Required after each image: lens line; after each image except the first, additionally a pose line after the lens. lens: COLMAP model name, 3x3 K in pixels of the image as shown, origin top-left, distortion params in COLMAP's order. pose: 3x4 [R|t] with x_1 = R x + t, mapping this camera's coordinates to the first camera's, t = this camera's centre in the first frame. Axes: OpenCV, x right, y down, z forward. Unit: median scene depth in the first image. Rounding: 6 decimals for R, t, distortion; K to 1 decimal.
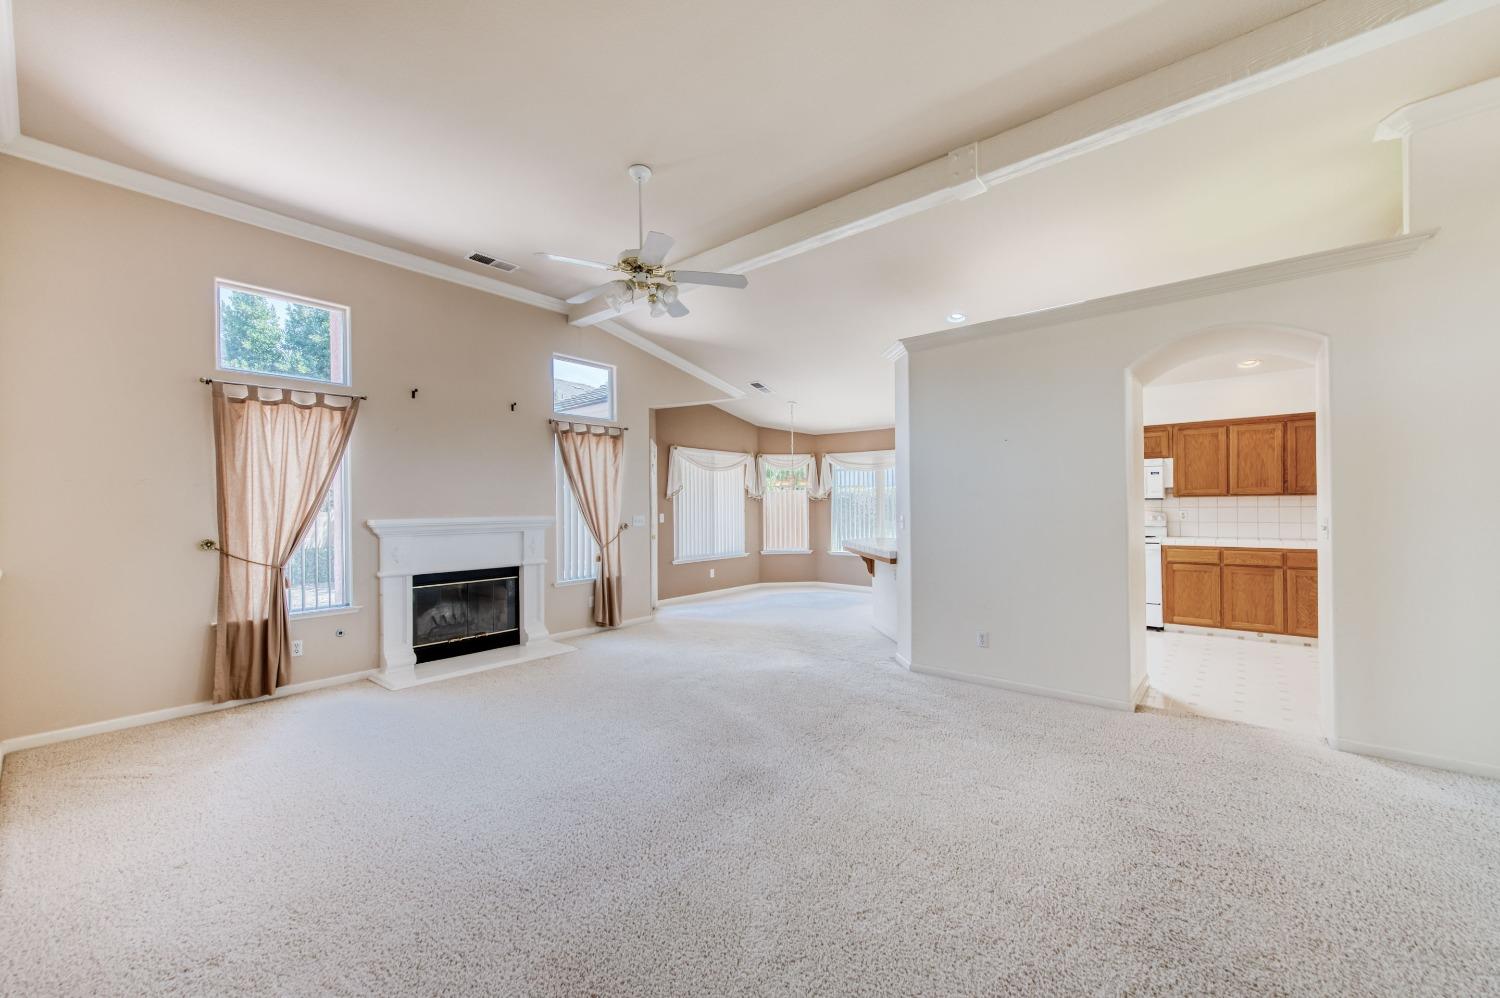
lens RADIAL K [[584.1, 0, 749.5], [0, 584.1, 505.4], [0, 0, 1]] dist [0.002141, -0.000009]
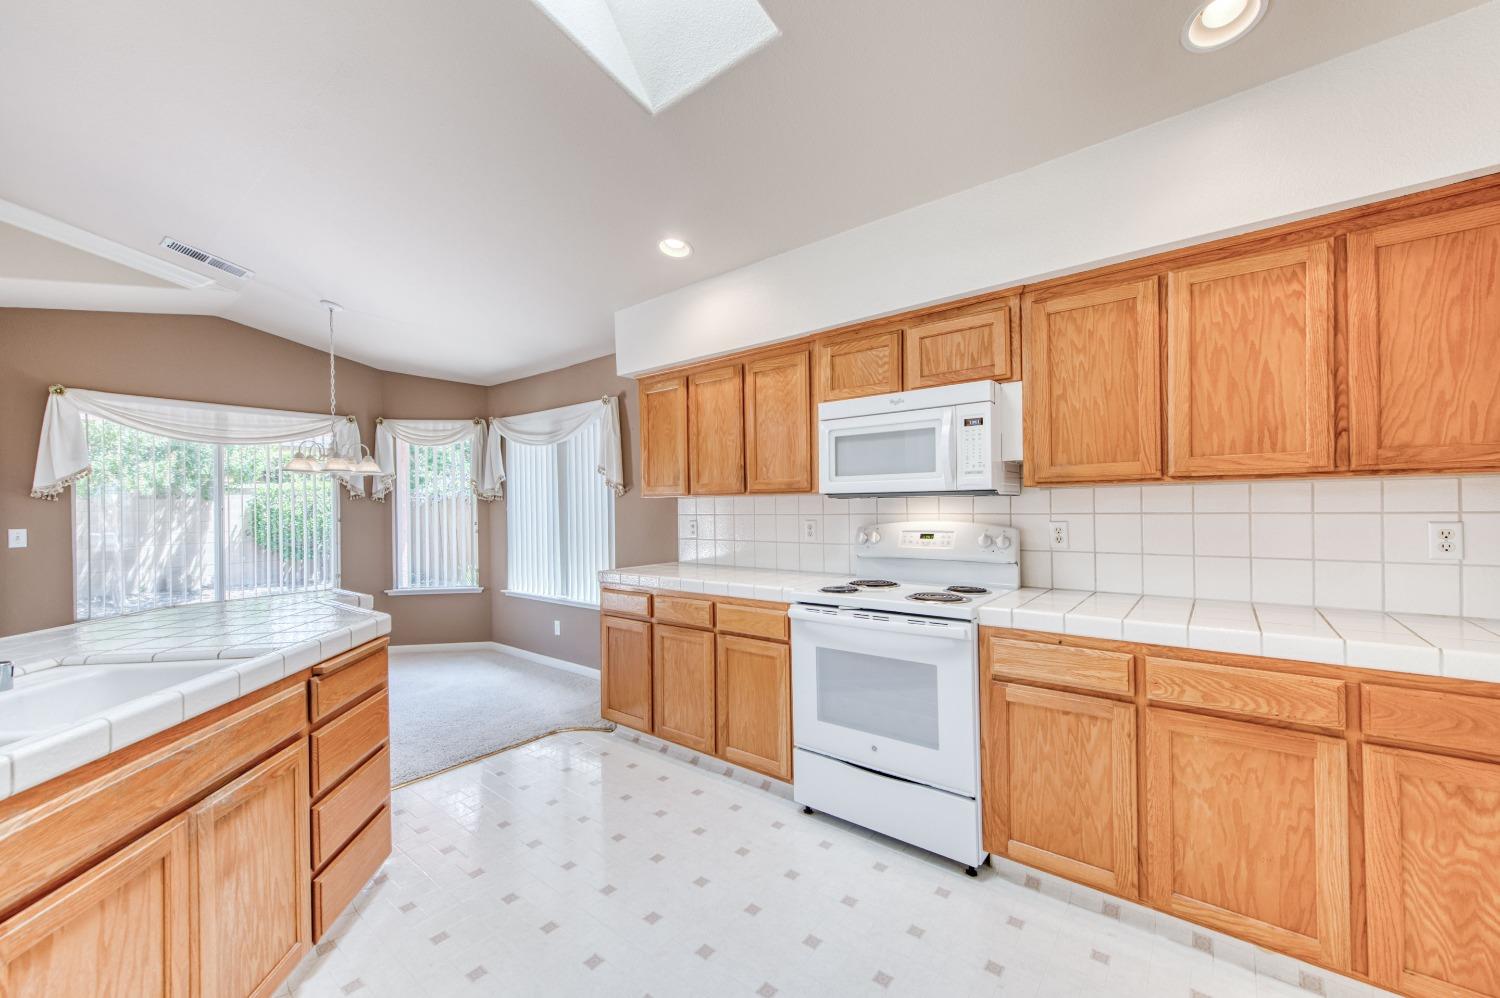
lens RADIAL K [[584.1, 0, 750.2], [0, 584.1, 502.6], [0, 0, 1]] dist [0.002141, -0.000009]
pose [[0.999864, -0.005183, 0.015674, 0.579958], [0.005244, 0.999979, -0.003888, -0.004112], [-0.015654, 0.003970, 0.999870, 0.673645]]
